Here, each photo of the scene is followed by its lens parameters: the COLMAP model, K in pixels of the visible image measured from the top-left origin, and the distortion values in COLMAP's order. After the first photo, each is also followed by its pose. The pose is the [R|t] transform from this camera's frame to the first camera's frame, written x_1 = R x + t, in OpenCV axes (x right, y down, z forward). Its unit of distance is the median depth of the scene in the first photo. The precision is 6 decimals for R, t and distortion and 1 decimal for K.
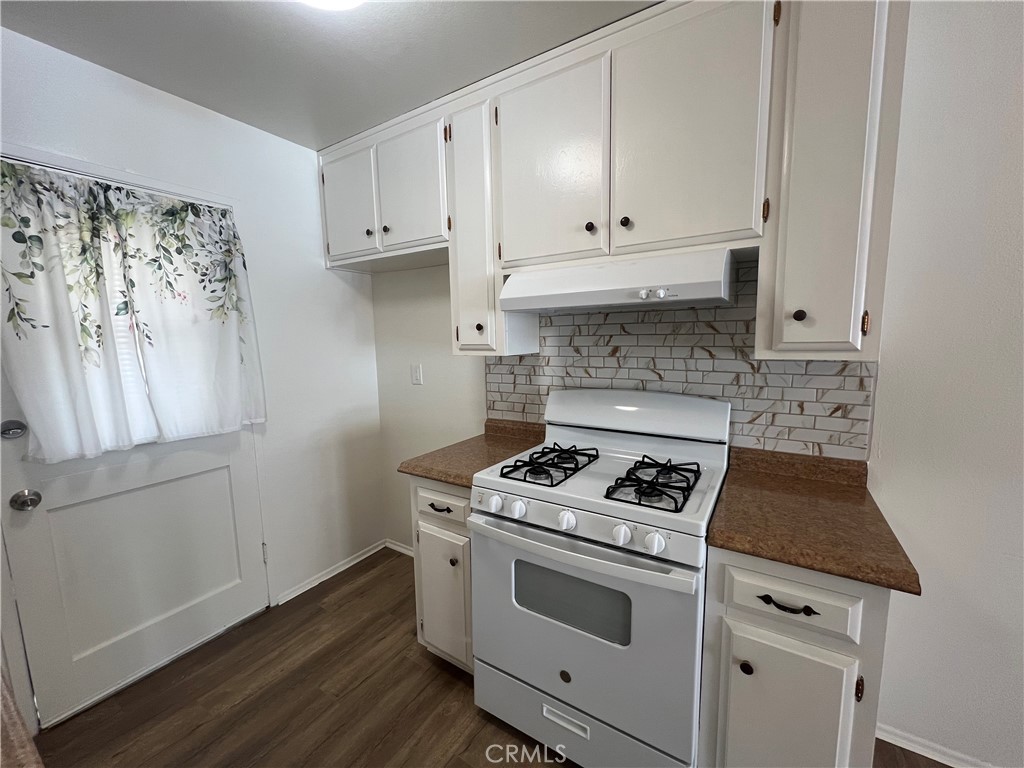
lens RADIAL K [[409.1, 0, 512.0], [0, 409.1, 384.0], [0, 0, 1]] dist [0.000713, 0.000133]
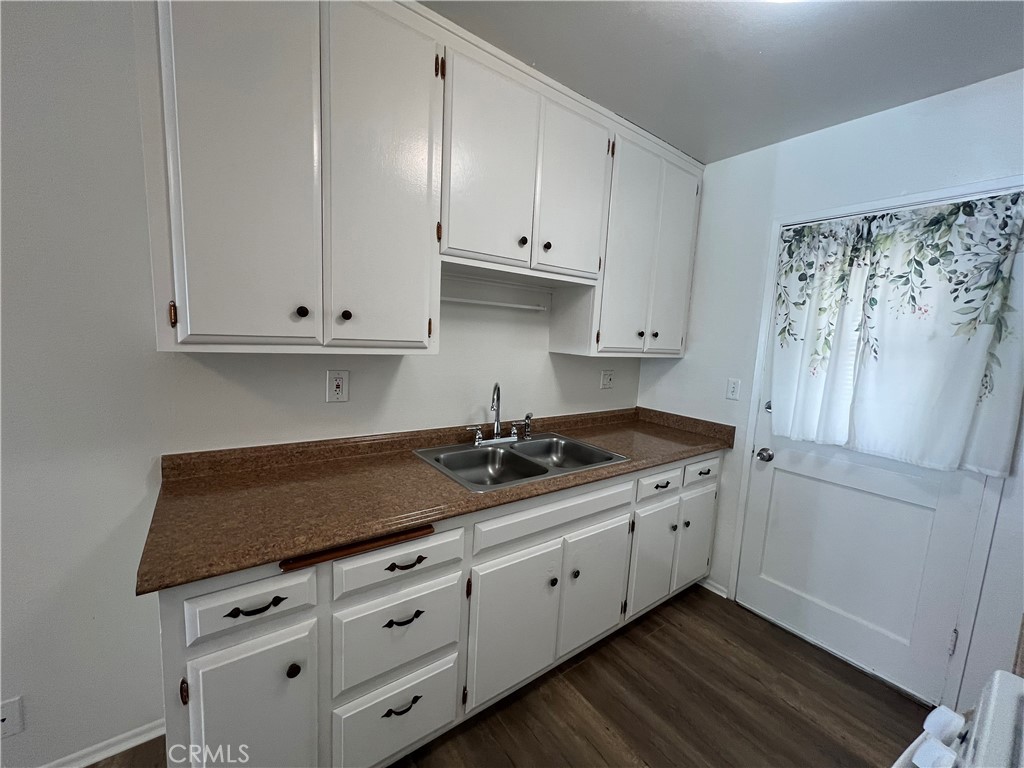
lens RADIAL K [[409.1, 0, 512.0], [0, 409.1, 384.0], [0, 0, 1]] dist [0.000713, 0.000133]
pose [[-0.362728, 0.107965, -0.925620, 0.424435], [-0.157601, 0.971852, 0.175118, -0.069517], [0.918472, 0.209399, -0.335502, 0.504550]]
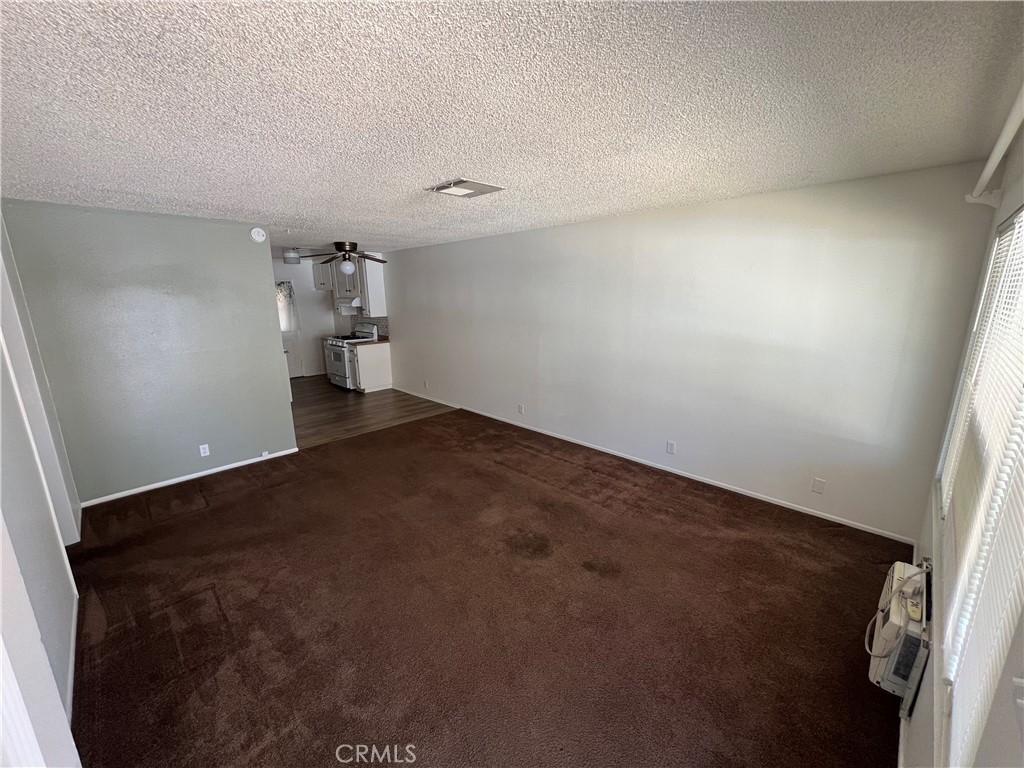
lens RADIAL K [[409.1, 0, 512.0], [0, 409.1, 384.0], [0, 0, 1]] dist [0.000713, 0.000133]
pose [[0.974890, 0.053376, -0.216197, 3.019765], [-0.030091, 0.993520, 0.109598, 0.149747], [0.220646, -0.100341, 0.970179, -3.264709]]
